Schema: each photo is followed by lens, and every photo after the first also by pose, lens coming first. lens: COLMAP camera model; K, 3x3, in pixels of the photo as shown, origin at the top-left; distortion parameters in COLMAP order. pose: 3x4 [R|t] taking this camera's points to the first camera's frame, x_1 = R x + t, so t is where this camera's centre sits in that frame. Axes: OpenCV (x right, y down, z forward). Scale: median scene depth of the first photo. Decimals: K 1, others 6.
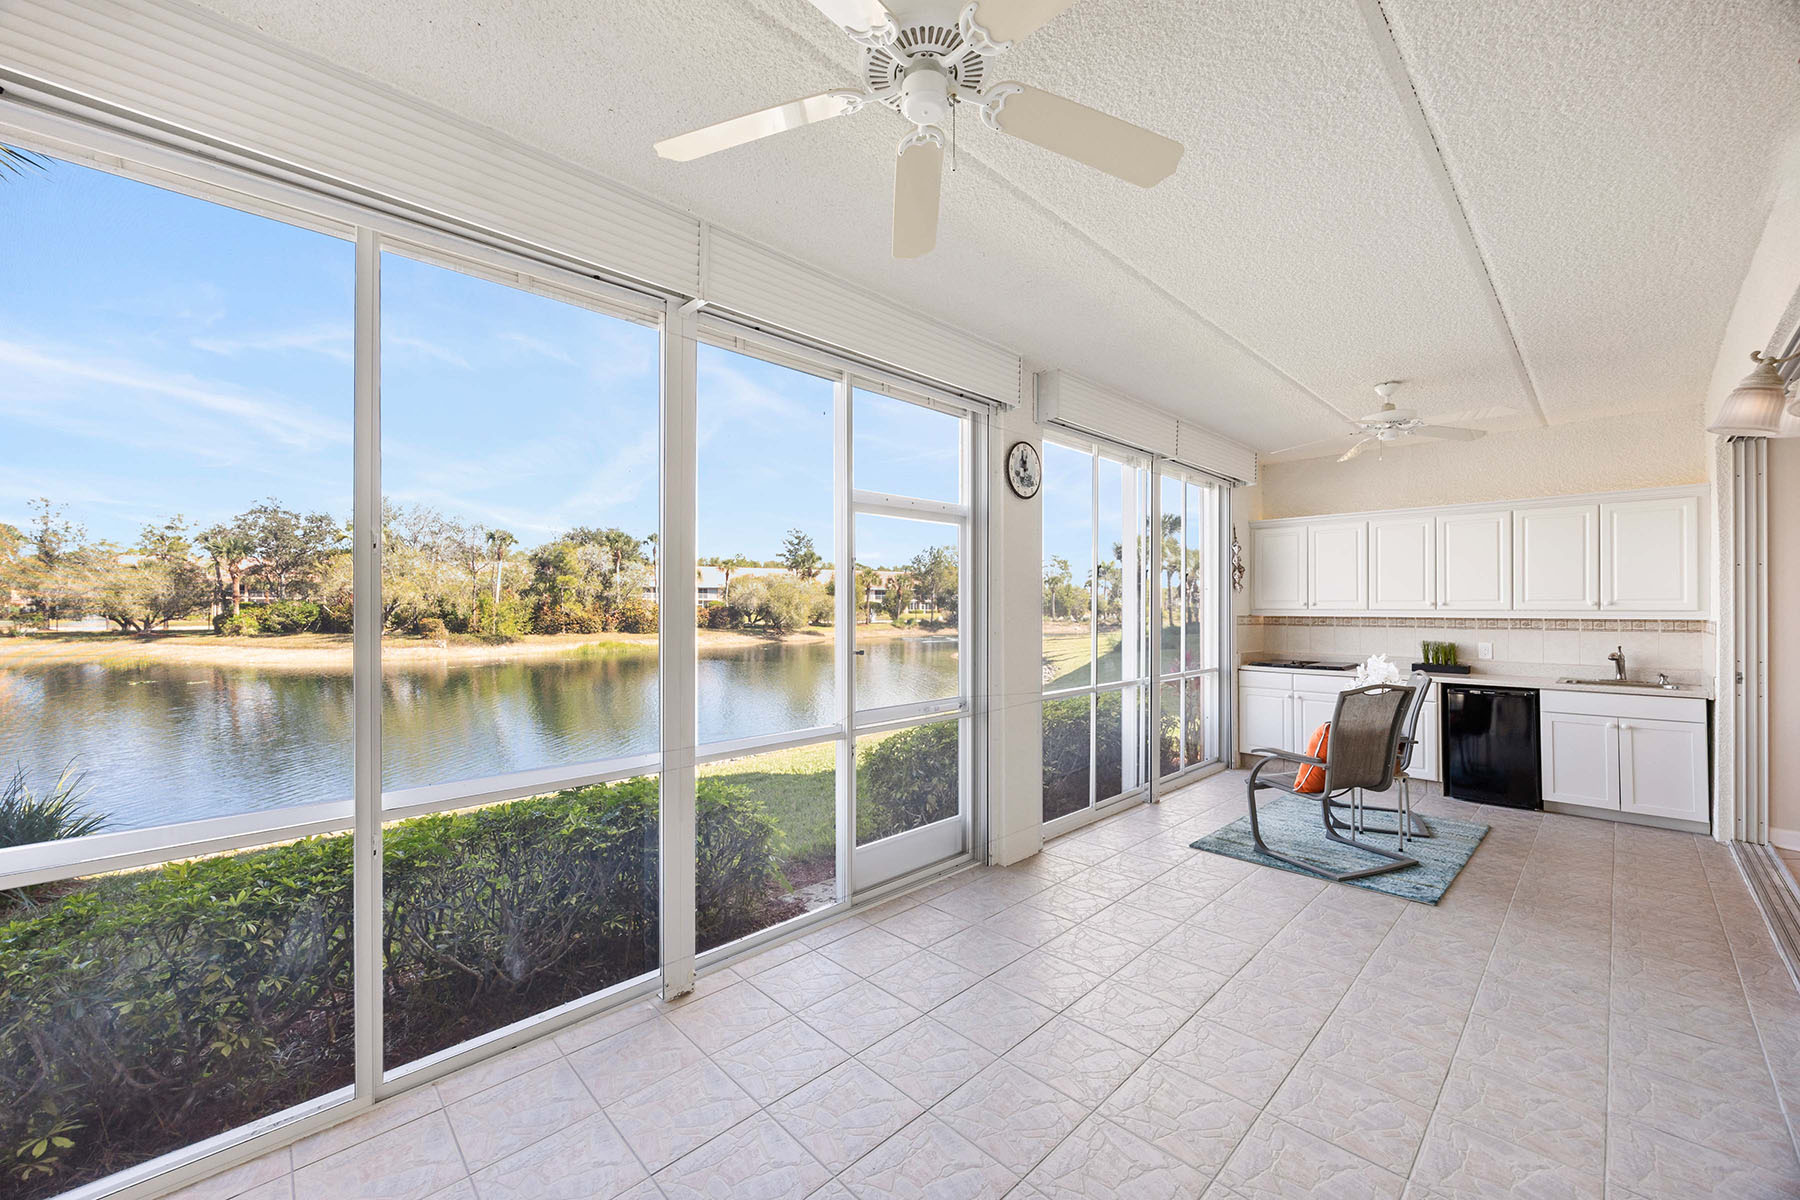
lens RADIAL K [[684.5, 0, 901.0], [0, 684.5, 605.7], [0, 0, 1]] dist [-0.002444, -0.000222]
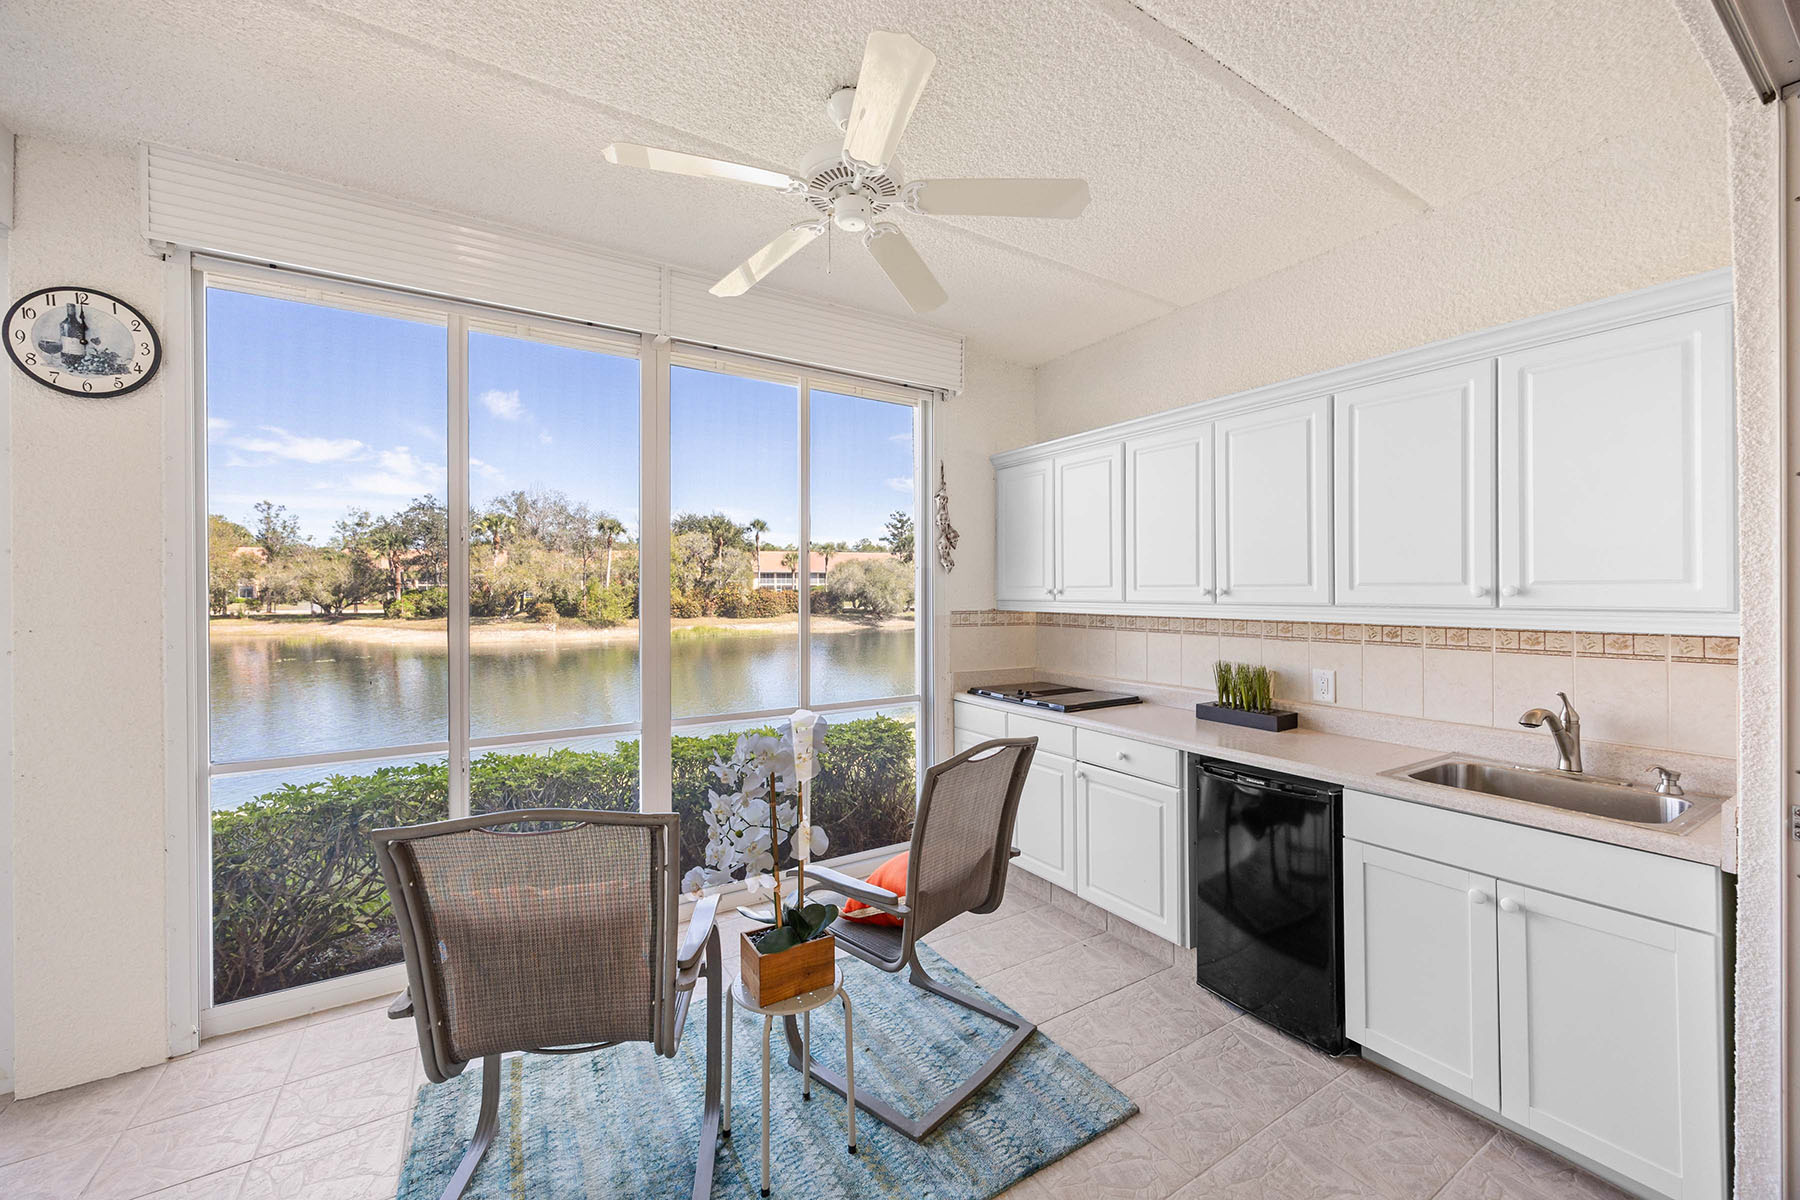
lens RADIAL K [[689.3, 0, 900.0], [0, 689.3, 600.0], [0, 0, 1]] dist [-0.001419, -0.000171]
pose [[0.979342, -0.000078, -0.202213, 0.078652], [0.003021, 0.999894, 0.014245, -0.000587], [0.202191, -0.014562, 0.979238, 0.053430]]
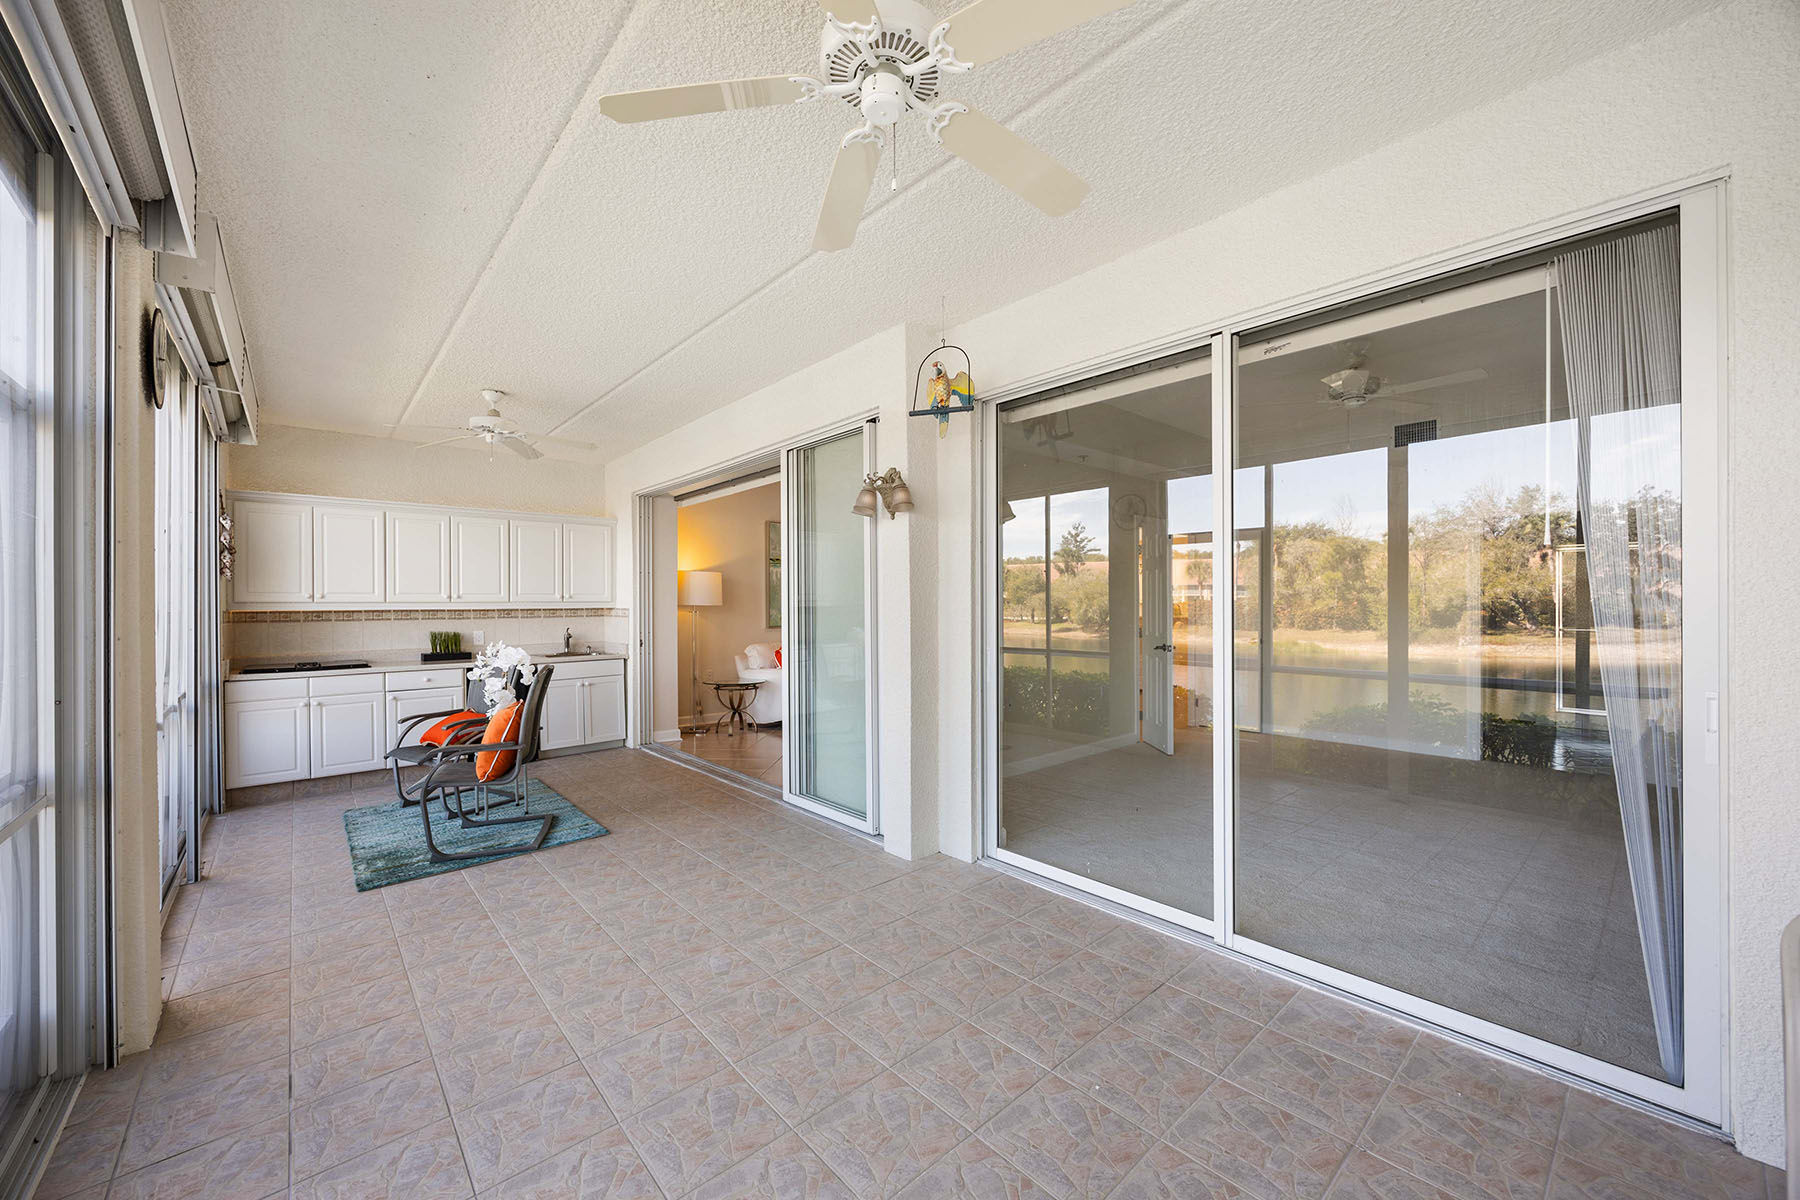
lens RADIAL K [[689.3, 0, 900.0], [0, 689.3, 600.0], [0, 0, 1]] dist [-0.001419, -0.000171]
pose [[0.042103, 0.001866, 0.999112, -0.032954], [0.004445, 0.999988, -0.002055, 0.001011], [-0.999103, 0.004528, 0.042094, 0.029291]]
